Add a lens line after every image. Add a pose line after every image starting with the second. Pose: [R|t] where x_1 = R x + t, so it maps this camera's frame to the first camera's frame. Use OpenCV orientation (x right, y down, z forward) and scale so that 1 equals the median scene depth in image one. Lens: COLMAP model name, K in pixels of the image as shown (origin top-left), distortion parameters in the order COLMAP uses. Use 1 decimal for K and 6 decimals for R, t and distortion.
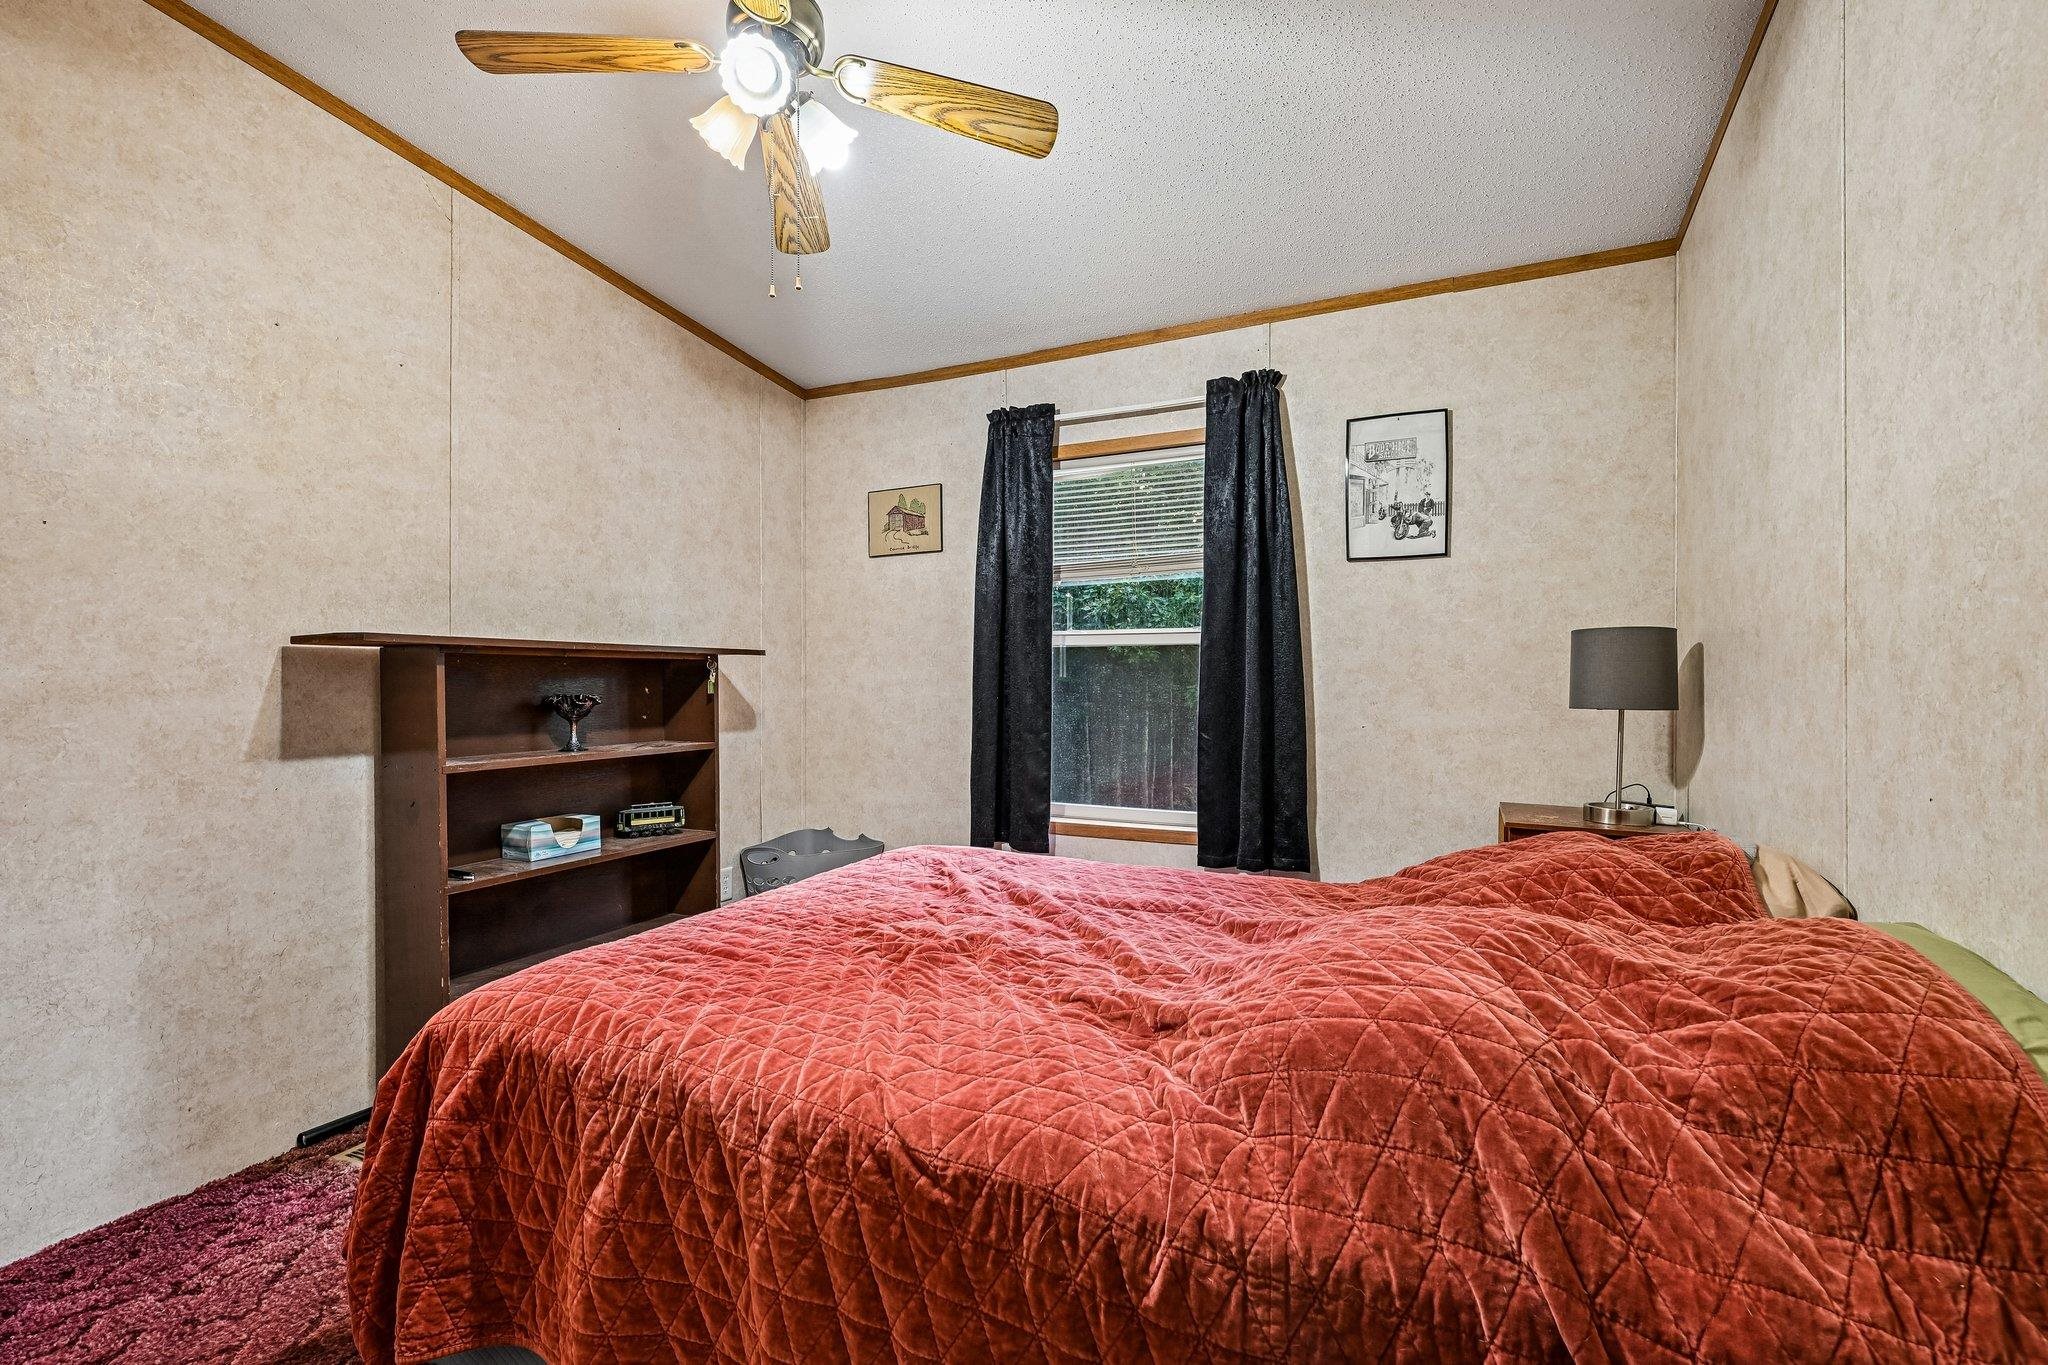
lens RADIAL K [[913.5, 0, 1025.9], [0, 913.5, 684.4], [0, 0, 1]] dist [0.002300, -0.000857]
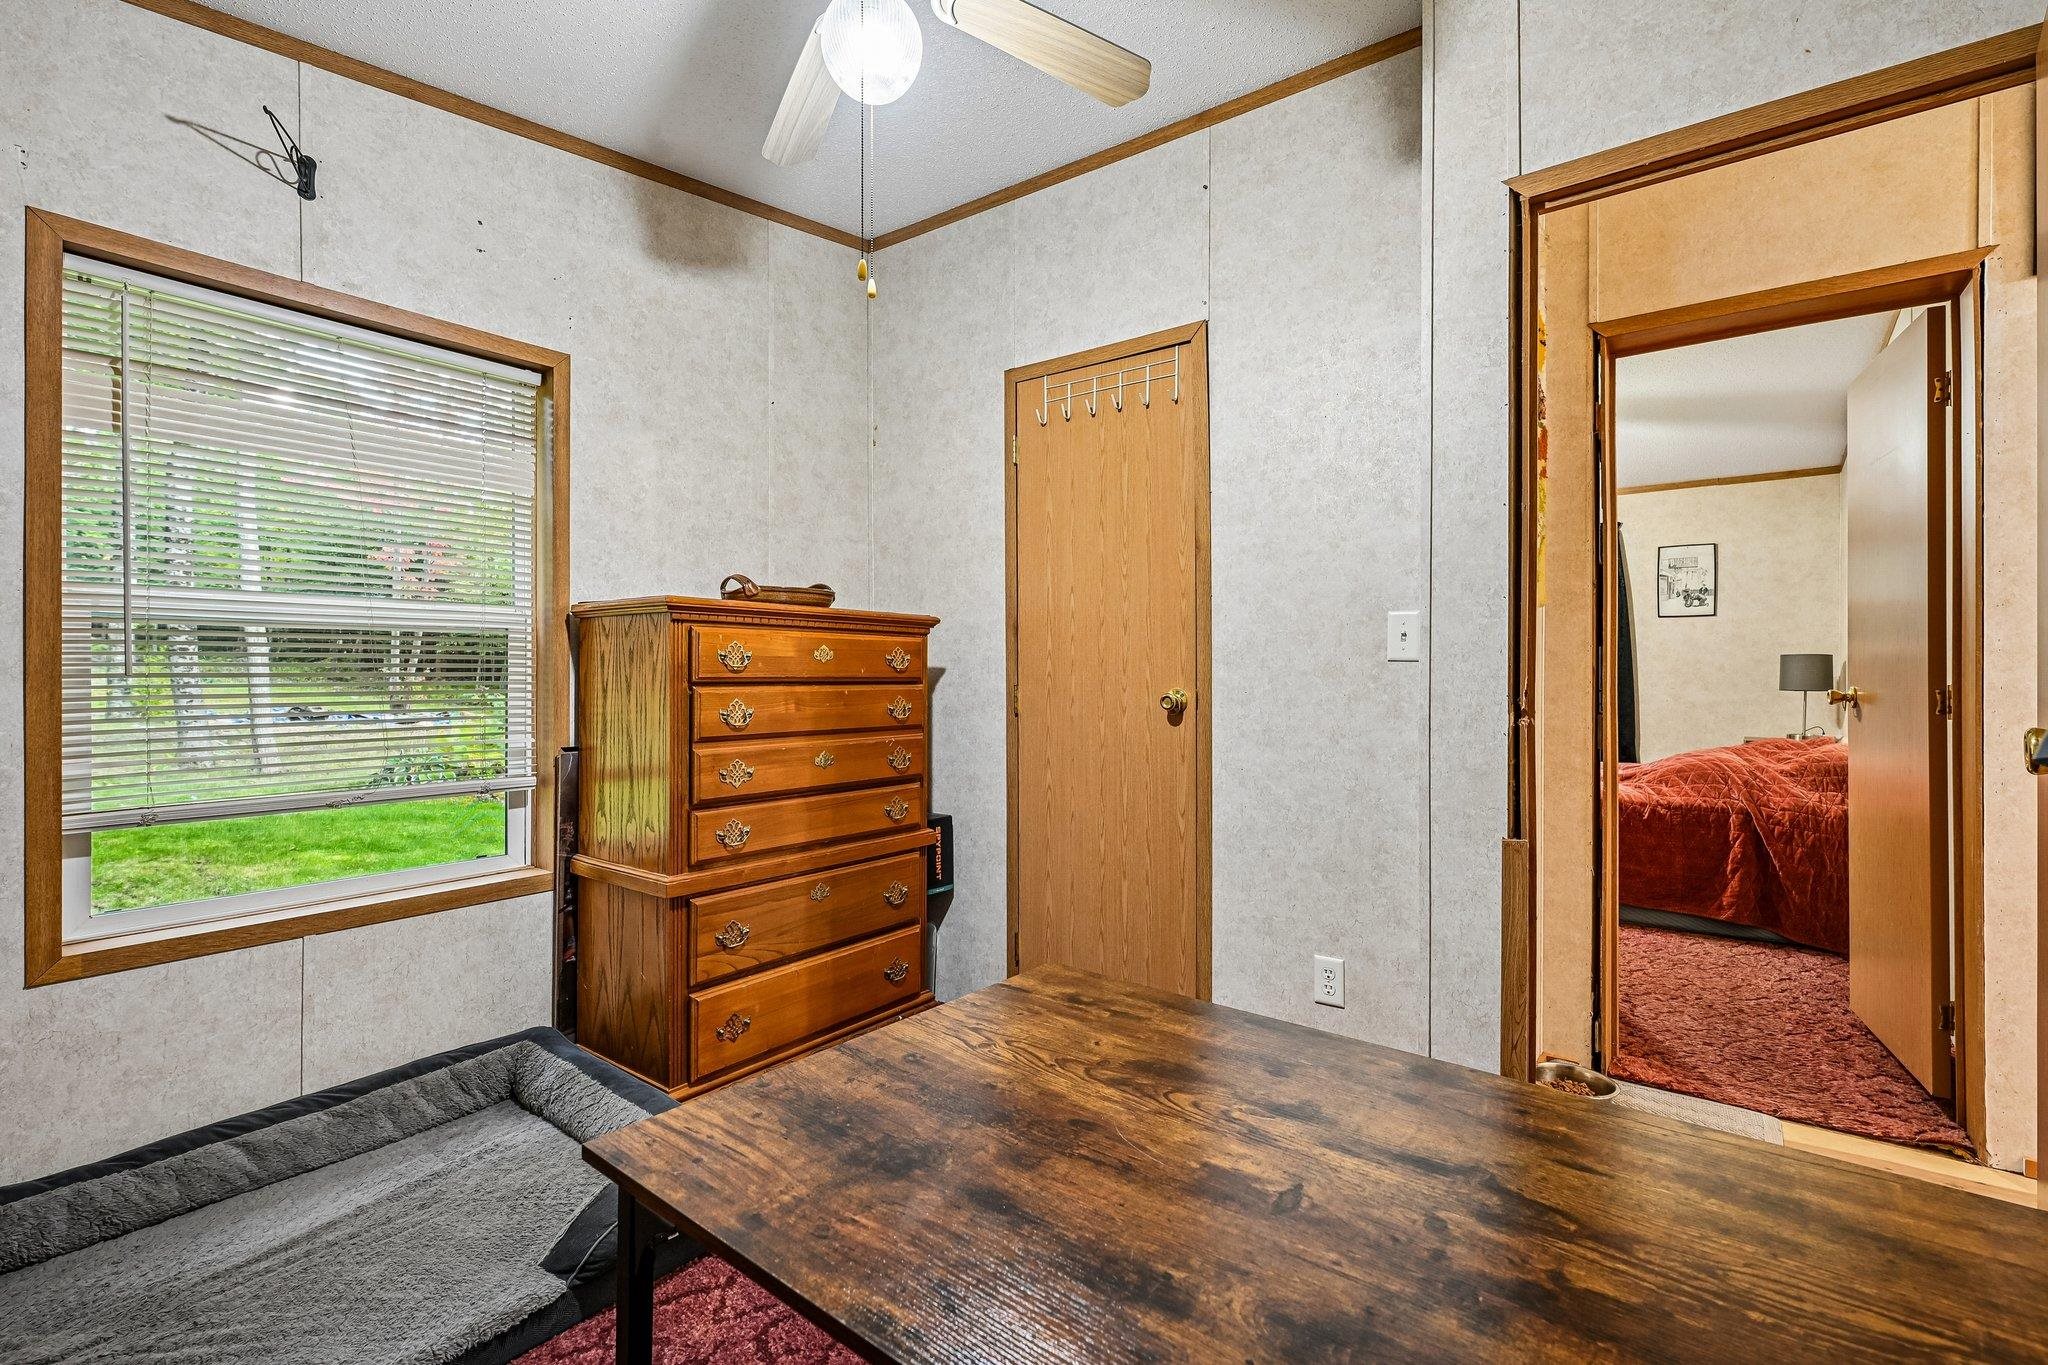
lens RADIAL K [[913.5, 0, 1023.2], [0, 913.5, 672.0], [0, 0, 1]] dist [0.002300, -0.000857]
pose [[0.979183, 0.005026, -0.202918, -0.625817], [-0.006002, 0.999973, -0.004196, 0.001559], [0.202892, 0.005326, 0.979187, -1.288977]]
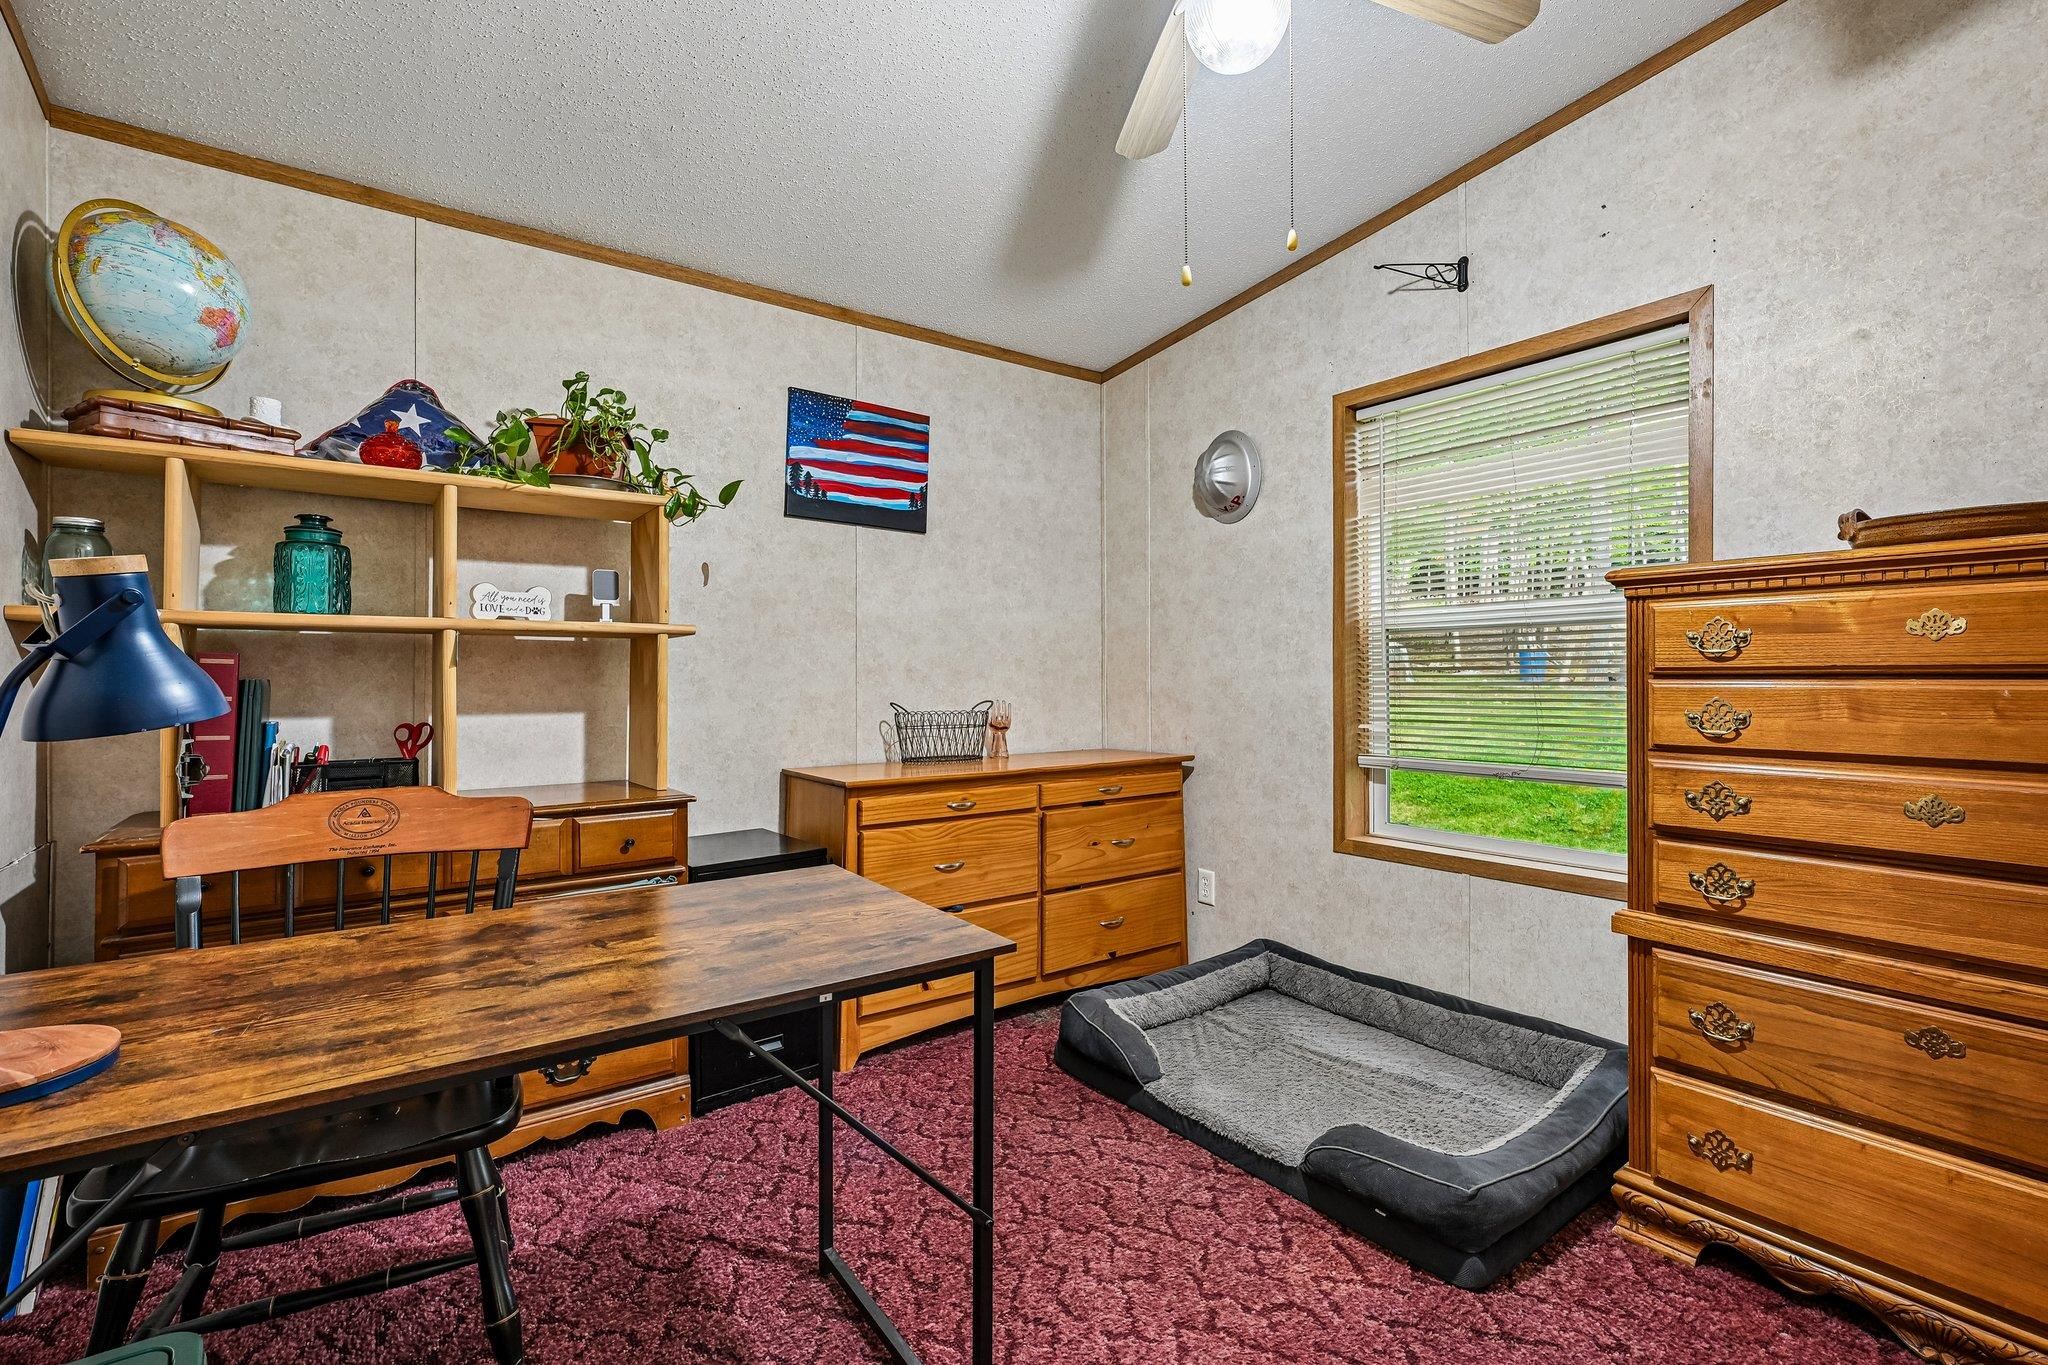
lens RADIAL K [[913.5, 0, 1023.9], [0, 913.5, 681.2], [0, 0, 1]] dist [0.002300, -0.000857]
pose [[-0.461752, 0.013944, -0.886899, 0.418604], [0.006725, 0.999903, 0.012220, 0.006443], [0.886984, -0.000322, -0.461801, 0.789533]]
